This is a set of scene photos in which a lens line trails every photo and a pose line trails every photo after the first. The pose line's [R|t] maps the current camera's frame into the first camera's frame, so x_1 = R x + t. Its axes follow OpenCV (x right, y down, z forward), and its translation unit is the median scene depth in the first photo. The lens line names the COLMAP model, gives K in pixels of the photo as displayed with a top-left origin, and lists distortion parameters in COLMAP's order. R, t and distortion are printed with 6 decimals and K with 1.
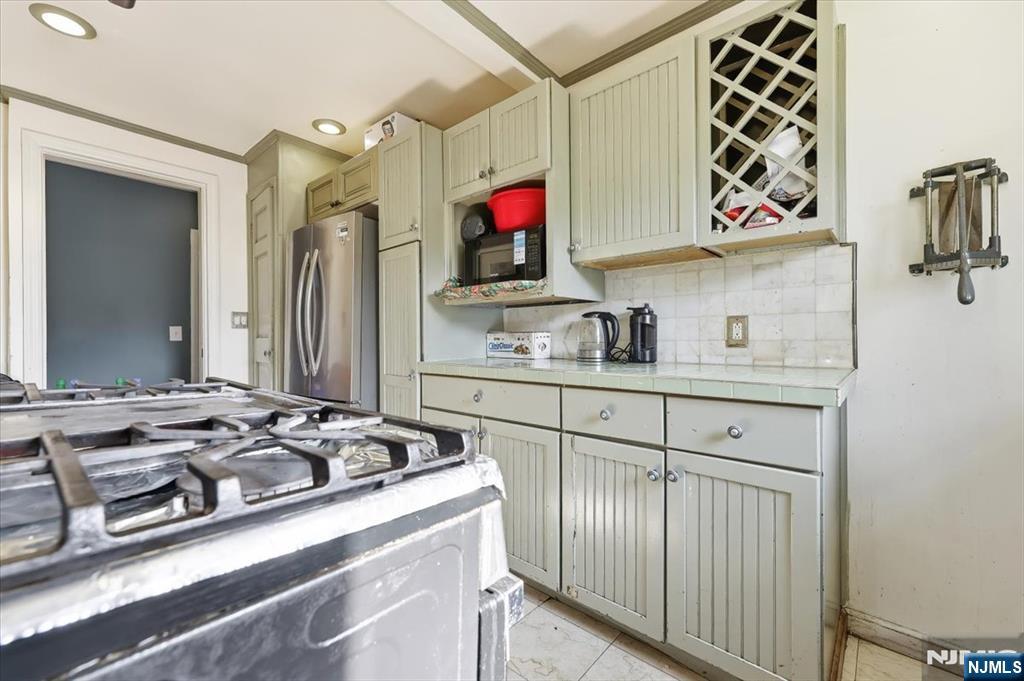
lens RADIAL K [[415.9, 0, 505.3], [0, 415.9, 341.6], [0, 0, 1]] dist [0.007014, 0.000179]
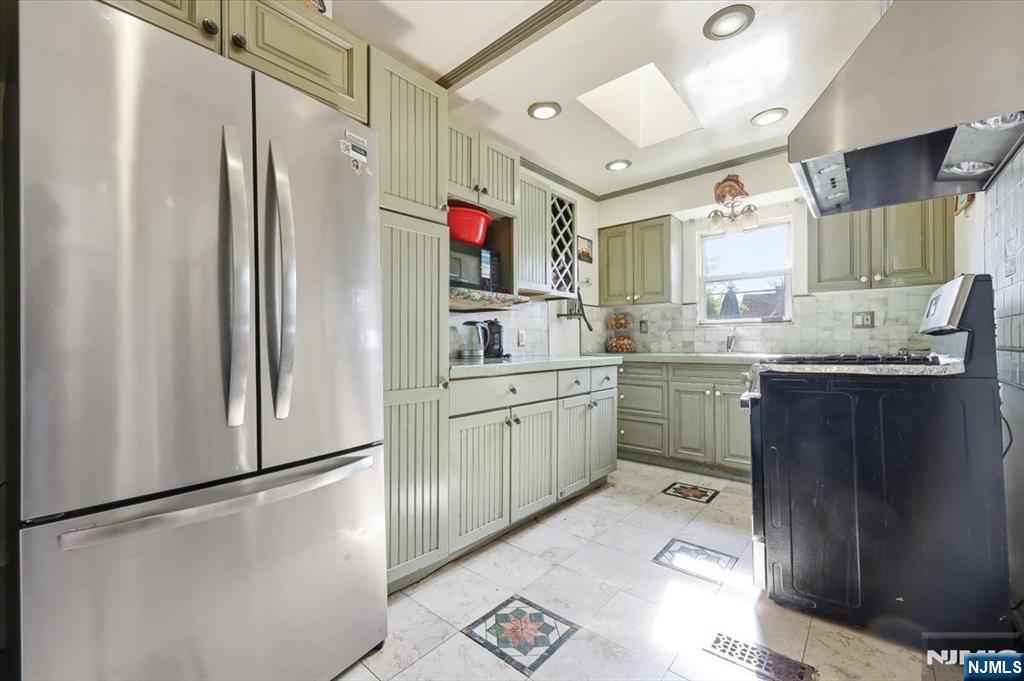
lens RADIAL K [[415.9, 0, 505.3], [0, 415.9, 341.6], [0, 0, 1]] dist [0.007014, 0.000179]
pose [[-0.007818, 0.010064, 0.999919, -1.454459], [0.007389, 0.999923, -0.010006, 0.010433], [-0.999942, 0.007310, -0.007892, 1.203991]]
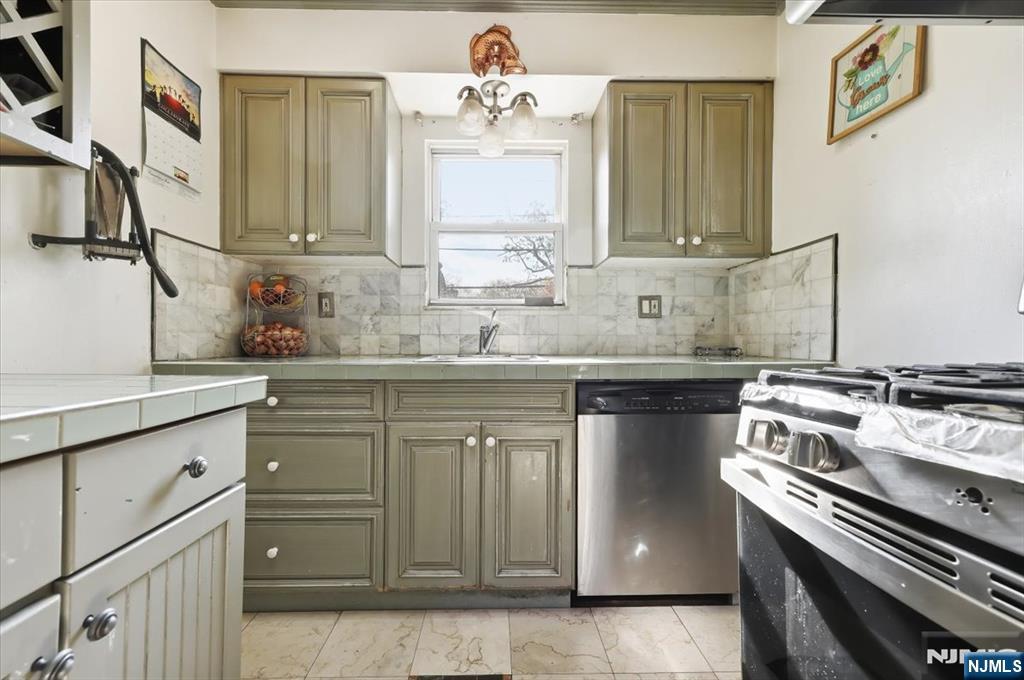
lens RADIAL K [[415.9, 0, 505.3], [0, 415.9, 341.1], [0, 0, 1]] dist [0.007014, 0.000179]
pose [[-0.686375, 0.002054, 0.727245, -0.180895], [0.001318, 0.999998, -0.001580, 0.016667], [-0.727246, -0.000126, -0.686377, 0.801544]]
